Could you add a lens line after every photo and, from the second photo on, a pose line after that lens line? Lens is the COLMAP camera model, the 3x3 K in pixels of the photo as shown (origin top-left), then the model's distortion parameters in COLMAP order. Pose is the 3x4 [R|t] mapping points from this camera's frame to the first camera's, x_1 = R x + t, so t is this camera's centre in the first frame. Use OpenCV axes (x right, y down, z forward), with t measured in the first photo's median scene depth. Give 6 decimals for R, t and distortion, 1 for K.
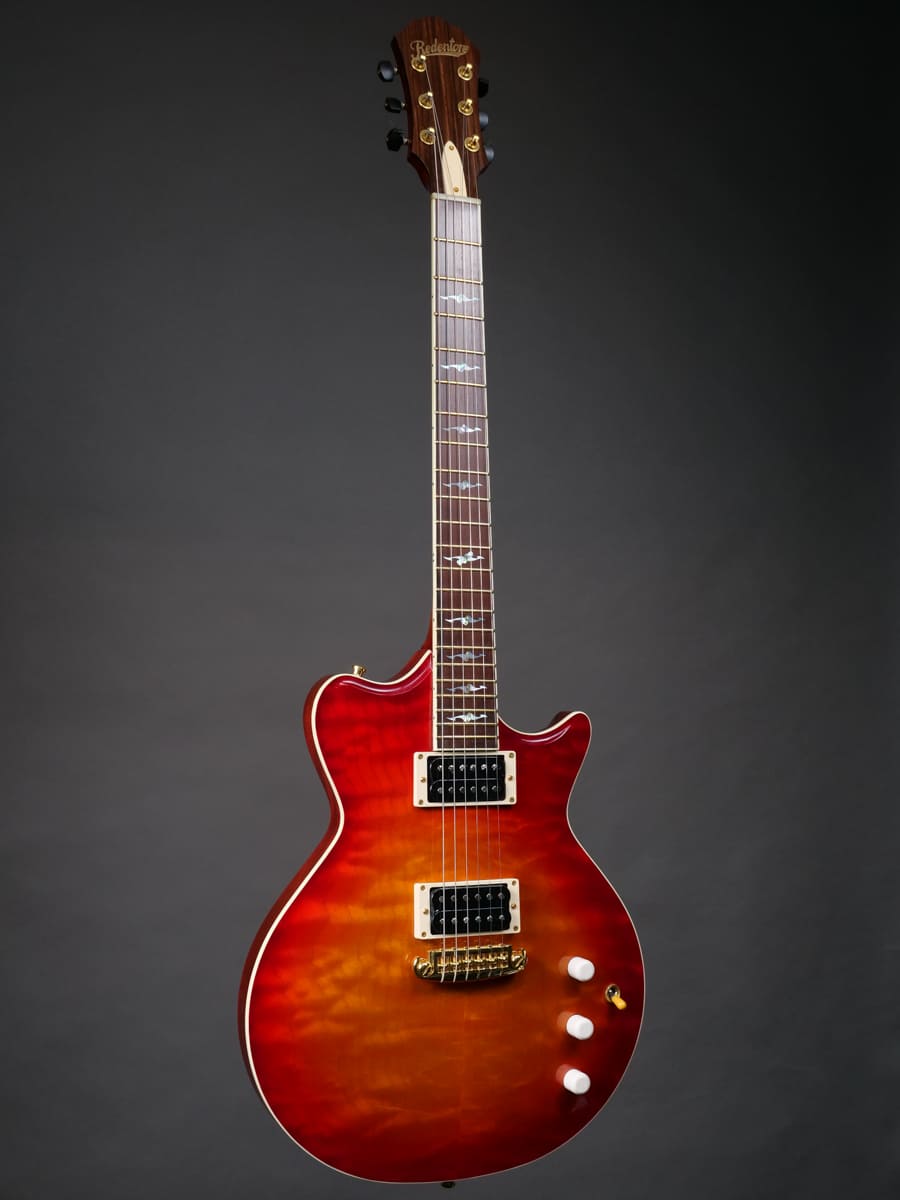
lens RADIAL K [[1289.1, 0, 467.7], [0, 1289.1, 649.8], [0, 0, 1]] dist [-0.015248, 0.000000]
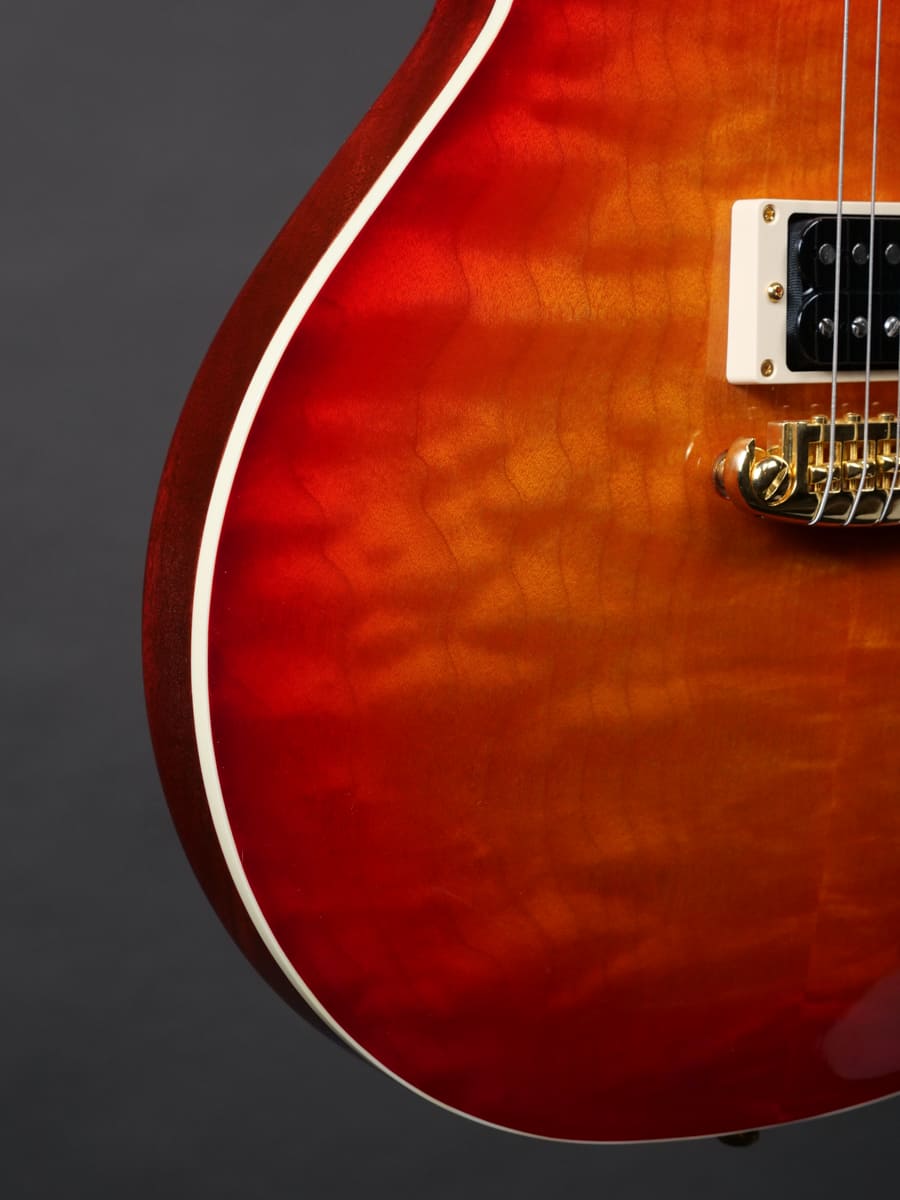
lens RADIAL K [[2527.9, 0, 474.3], [0, 2527.9, 585.7], [0, 0, 1]] dist [0.091609, 0.000000]
pose [[0.984891, 0.004207, 0.173124, -0.199208], [-0.041797, 0.975925, 0.214066, 0.144074], [-0.168055, -0.218068, 0.961355, 0.424084]]
